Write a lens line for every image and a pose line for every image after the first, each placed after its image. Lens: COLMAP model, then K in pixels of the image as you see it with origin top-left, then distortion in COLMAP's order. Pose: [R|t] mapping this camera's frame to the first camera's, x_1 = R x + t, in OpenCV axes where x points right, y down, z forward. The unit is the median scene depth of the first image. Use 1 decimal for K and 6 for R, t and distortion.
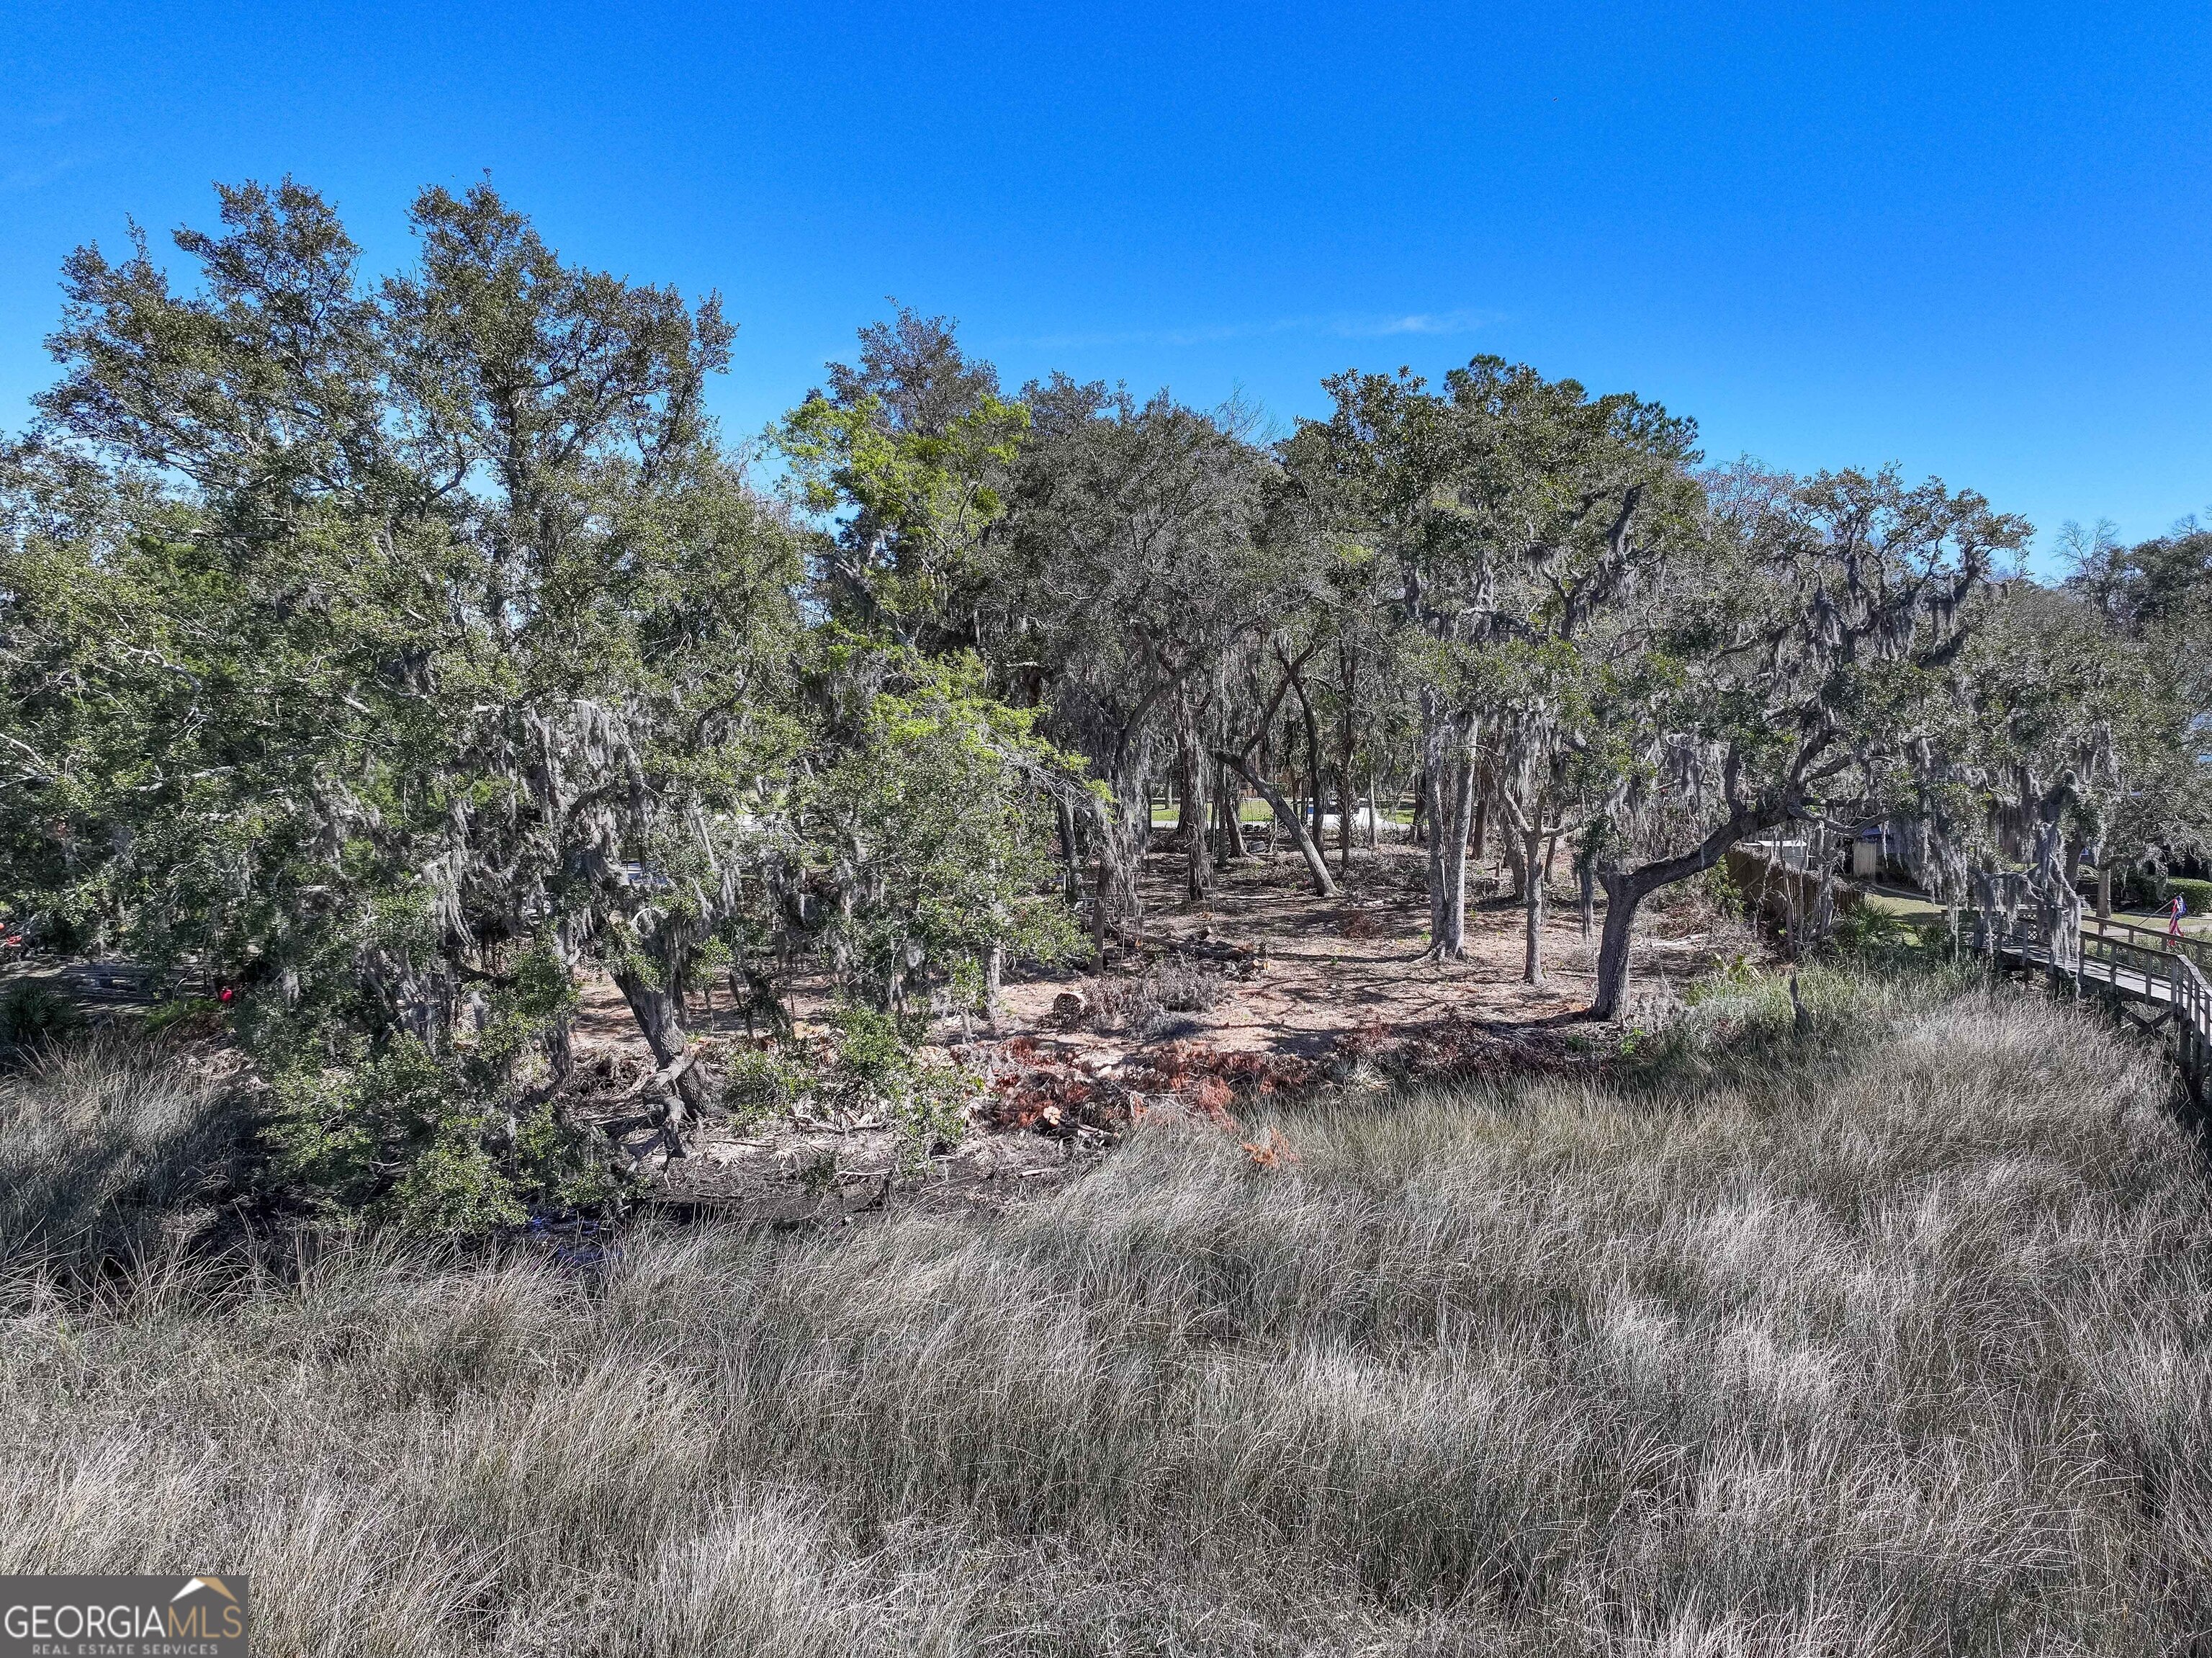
lens RADIAL K [[1663.7, 0, 1237.4], [0, 1663.7, 824.6], [0, 0, 1]] dist [-0.032864, 0.001876]
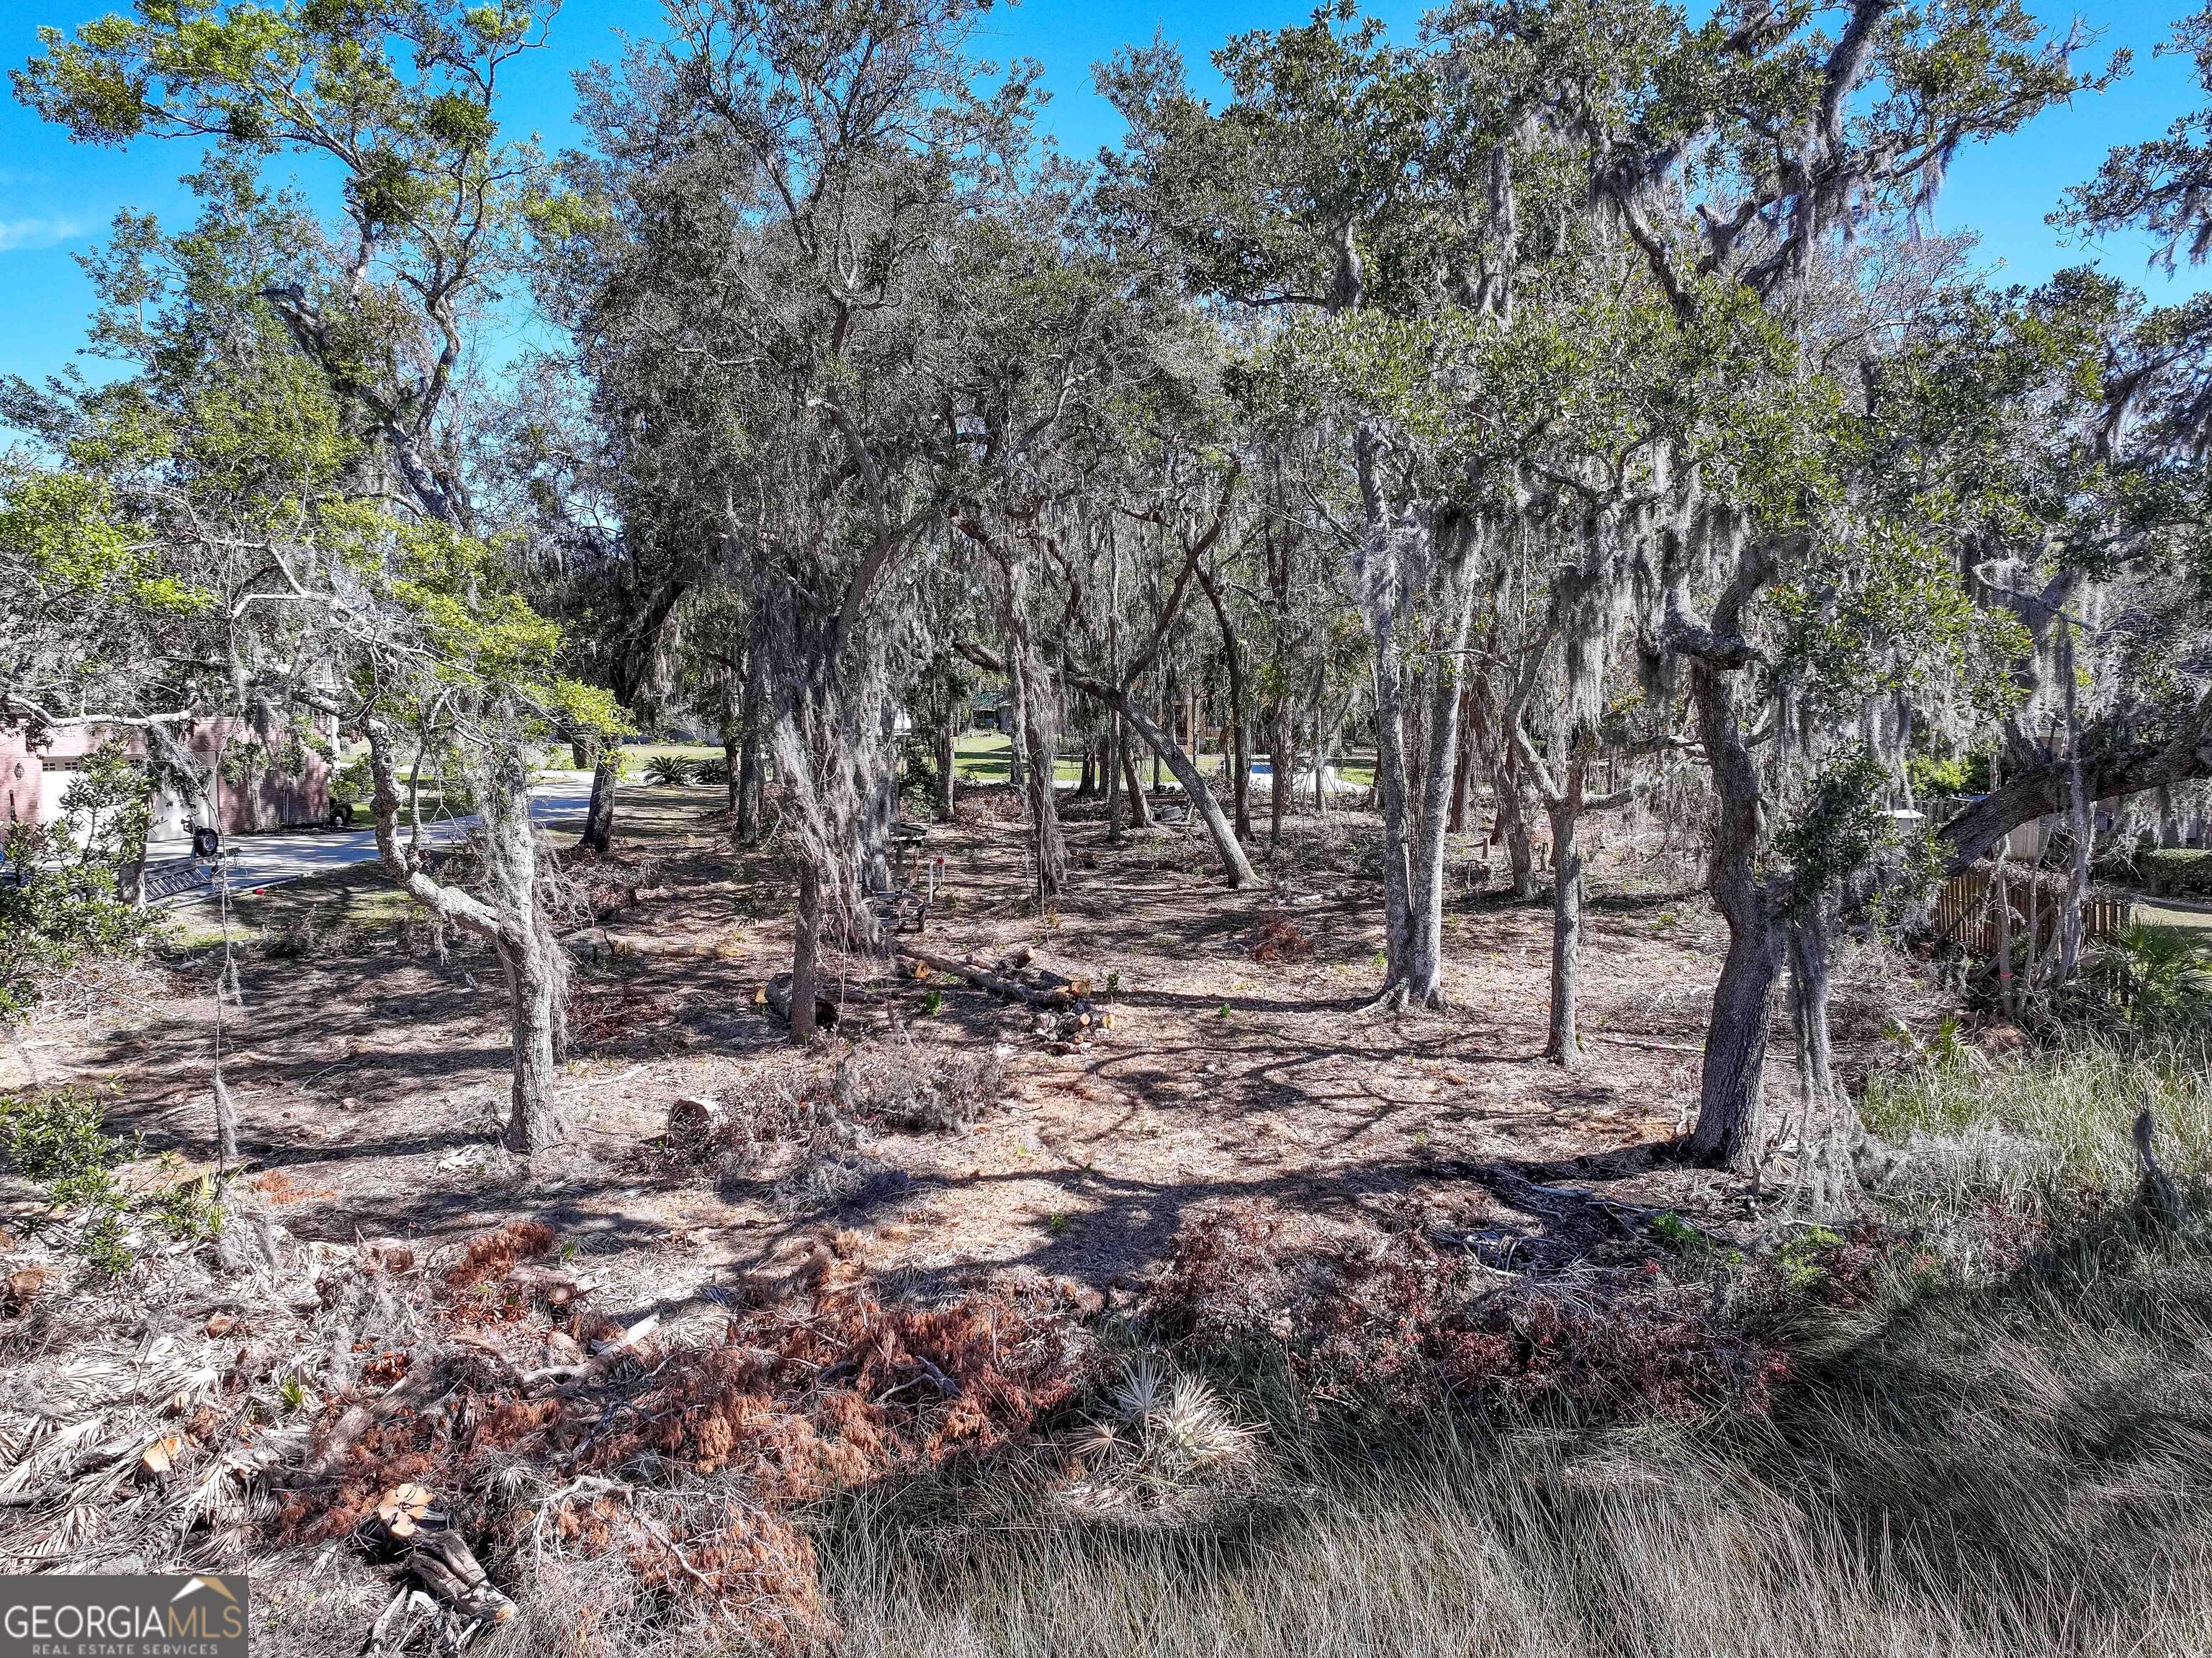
lens RADIAL K [[1594.0, 0, 1106.0], [0, 1594.0, 829.0], [0, 0, 1]] dist [-0.000942, 0.012096]
pose [[0.997649, 0.005477, -0.068318, 0.055455], [-0.003573, 0.999603, 0.027956, -0.000503], [0.068444, -0.027646, 0.997272, 0.425619]]
